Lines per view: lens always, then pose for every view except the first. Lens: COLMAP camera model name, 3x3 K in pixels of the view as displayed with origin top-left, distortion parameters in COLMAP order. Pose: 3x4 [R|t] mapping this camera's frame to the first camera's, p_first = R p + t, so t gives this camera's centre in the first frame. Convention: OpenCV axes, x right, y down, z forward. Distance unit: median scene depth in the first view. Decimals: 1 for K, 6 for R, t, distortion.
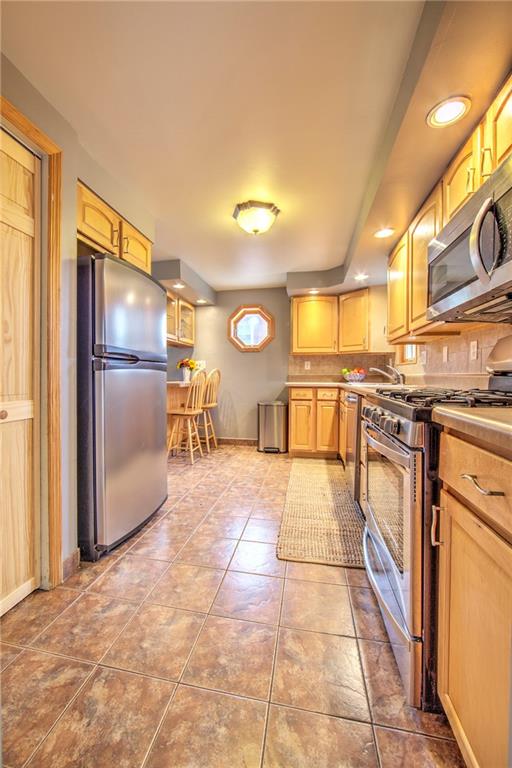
lens RADIAL K [[307.6, 0, 239.5], [0, 307.6, 377.8], [0, 0, 1]] dist [-0.013970, 0.000127]
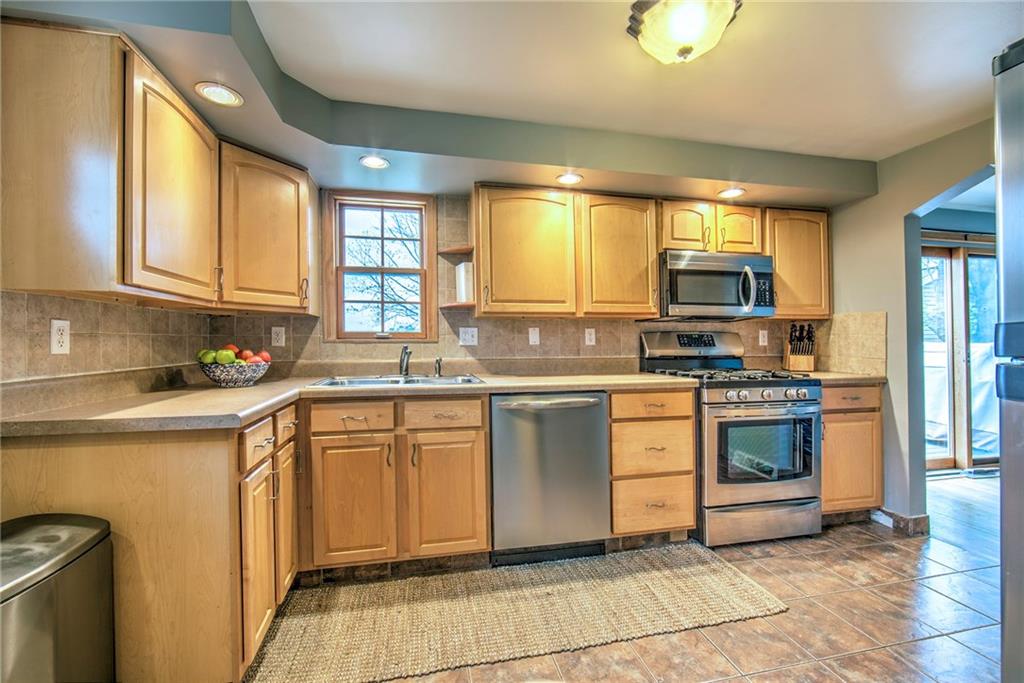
lens RADIAL K [[406.7, 0, 494.4], [0, 406.7, 340.0], [0, 0, 1]] dist [-0.015456, -0.000051]
pose [[-0.401561, 0.002967, 0.915828, -0.229631], [0.009162, 0.999958, 0.000778, -0.040667], [-0.915787, 0.008703, -0.401571, 0.956495]]
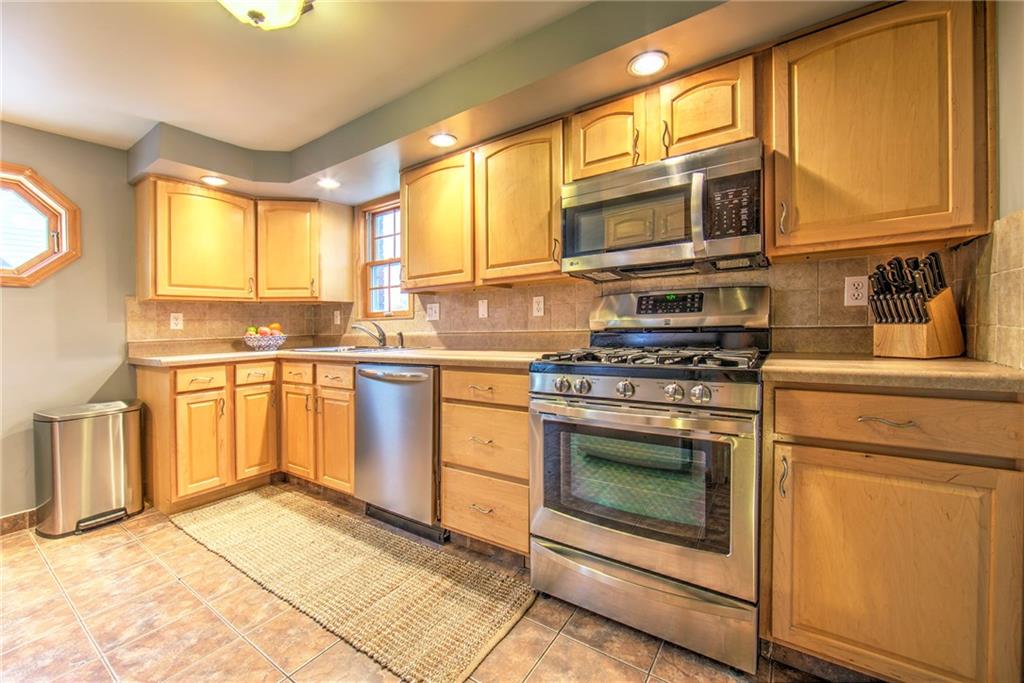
lens RADIAL K [[410.1, 0, 508.7], [0, 410.1, 328.1], [0, 0, 1]] dist [-0.013970, 0.000127]
pose [[0.377450, -0.016844, 0.925877, -0.221225], [0.034737, 0.999388, 0.004021, -0.014579], [-0.925378, 0.030645, 0.377804, 0.289850]]
